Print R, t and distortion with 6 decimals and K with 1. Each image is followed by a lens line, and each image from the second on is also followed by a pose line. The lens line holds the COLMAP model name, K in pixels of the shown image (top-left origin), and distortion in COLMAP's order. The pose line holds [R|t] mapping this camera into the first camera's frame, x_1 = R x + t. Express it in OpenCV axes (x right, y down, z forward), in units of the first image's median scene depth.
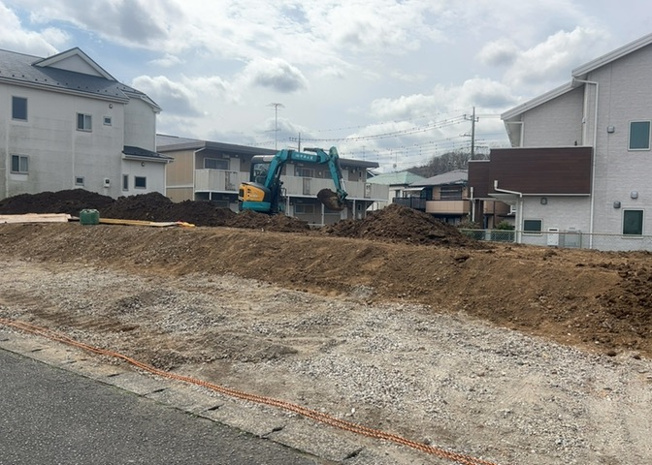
lens RADIAL K [[592.3, 0, 327.2], [0, 592.3, 237.1], [0, 0, 1]] dist [0.086122, -0.151145]
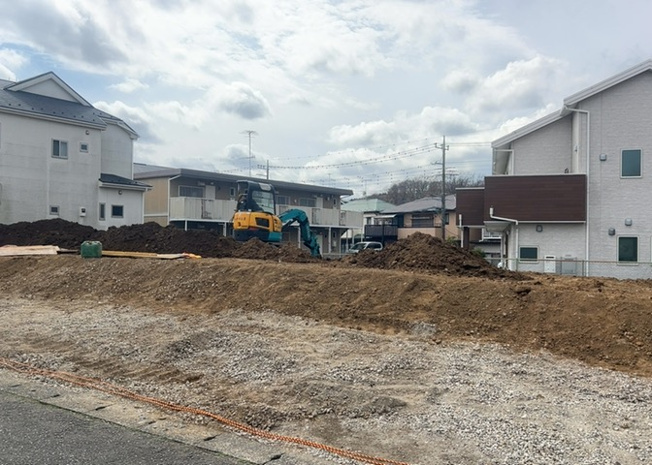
lens RADIAL K [[592.3, 0, 327.2], [0, 592.3, 237.1], [0, 0, 1]] dist [0.086122, -0.151145]
pose [[0.997571, -0.007222, 0.069278, -0.081507], [0.010369, 0.998925, -0.045180, -0.005793], [-0.068877, 0.045788, 0.996574, 0.039583]]
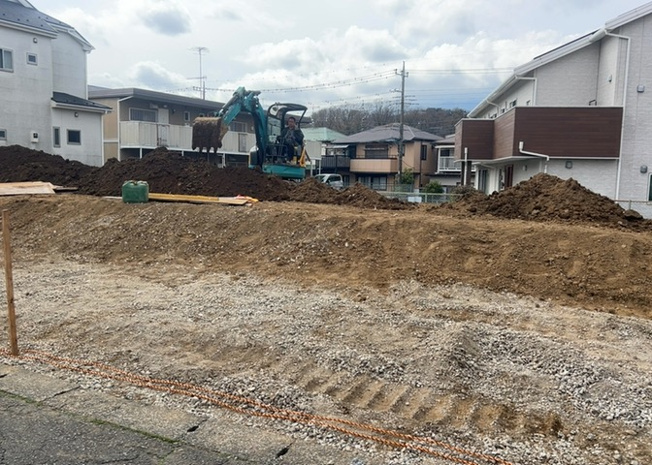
lens RADIAL K [[592.3, 0, 327.2], [0, 592.3, 237.1], [0, 0, 1]] dist [0.086122, -0.151145]
pose [[0.978083, -0.020957, 0.207157, -0.273715], [0.005371, 0.997130, 0.075512, -0.027233], [-0.208145, -0.072745, 0.975389, 0.214261]]
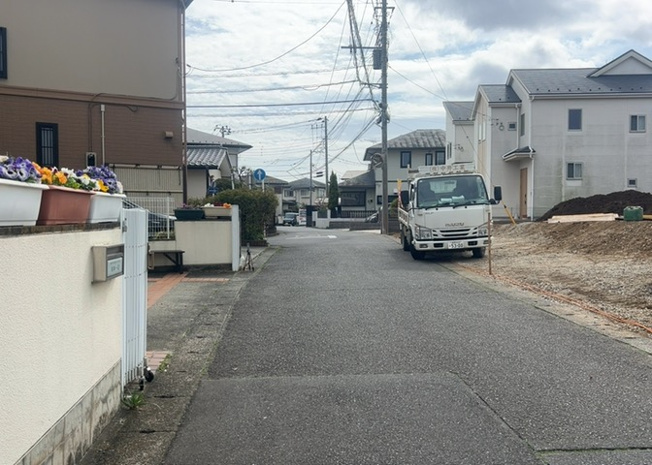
lens RADIAL K [[600.3, 0, 326.0], [0, 600.3, 232.5], [0, 0, 1]] dist [0.016890, 0.016538]
pose [[0.642457, -0.003083, -0.766316, 0.052341], [-0.012022, 0.999828, -0.014101, 0.016937], [0.766227, 0.018272, 0.642310, -0.066236]]
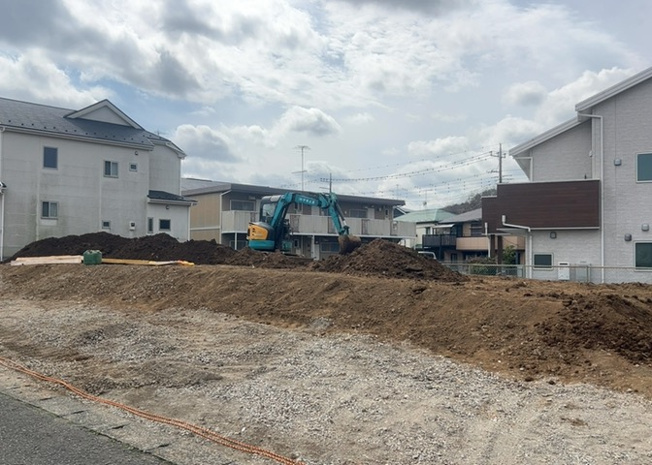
lens RADIAL K [[592.3, 0, 327.2], [0, 592.3, 237.1], [0, 0, 1]] dist [0.086122, -0.151145]
pose [[0.997408, -0.018538, -0.069530, 0.076670], [0.013874, 0.997658, -0.066976, 0.005996], [0.070609, 0.065837, 0.995329, -0.021022]]
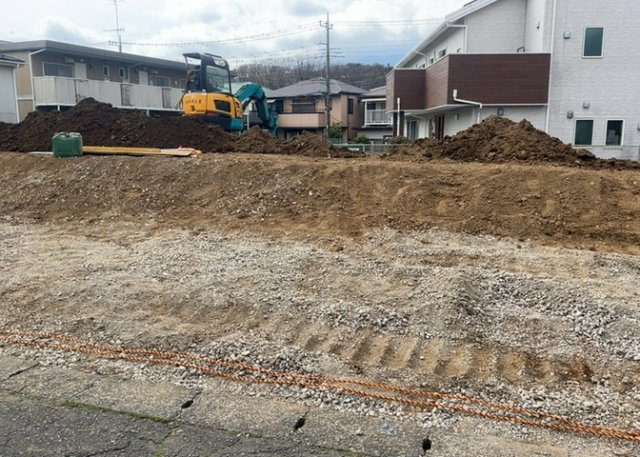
lens RADIAL K [[581.4, 0, 321.2], [0, 581.4, 233.0], [0, 0, 1]] dist [0.086122, -0.151145]
pose [[0.946266, -0.077213, 0.314036, -0.292746], [0.032681, 0.988939, 0.144679, -0.018703], [-0.321734, -0.126642, 0.938323, 0.256064]]
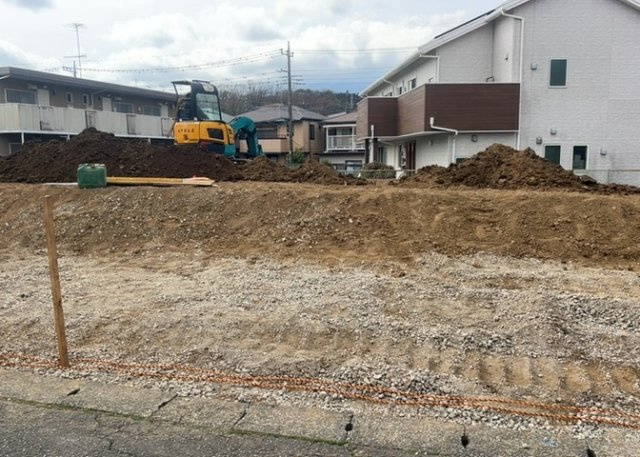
lens RADIAL K [[581.4, 0, 321.2], [0, 581.4, 233.0], [0, 0, 1]] dist [0.086122, -0.151145]
pose [[0.915717, -0.080549, 0.393667, -0.361415], [0.041265, 0.993373, 0.107268, -0.025400], [-0.399699, -0.081983, 0.912973, 0.268252]]
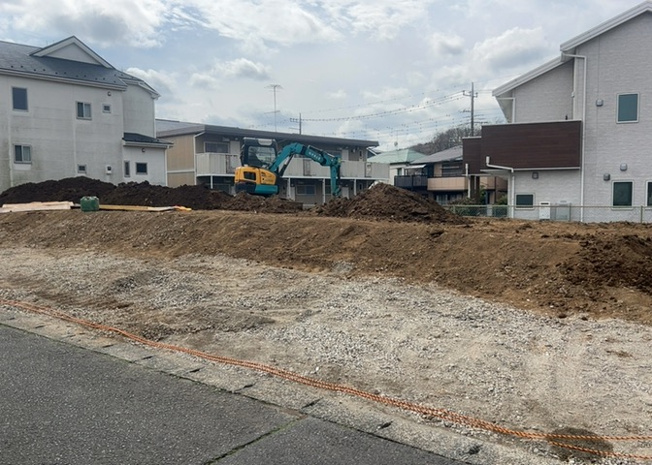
lens RADIAL K [[592.3, 0, 327.2], [0, 592.3, 237.1], [0, 0, 1]] dist [0.086122, -0.151145]
pose [[0.999547, -0.027704, -0.011745, 0.023177], [0.028083, 0.999046, 0.033429, 0.000745], [0.010807, -0.033743, 0.999372, -0.034239]]
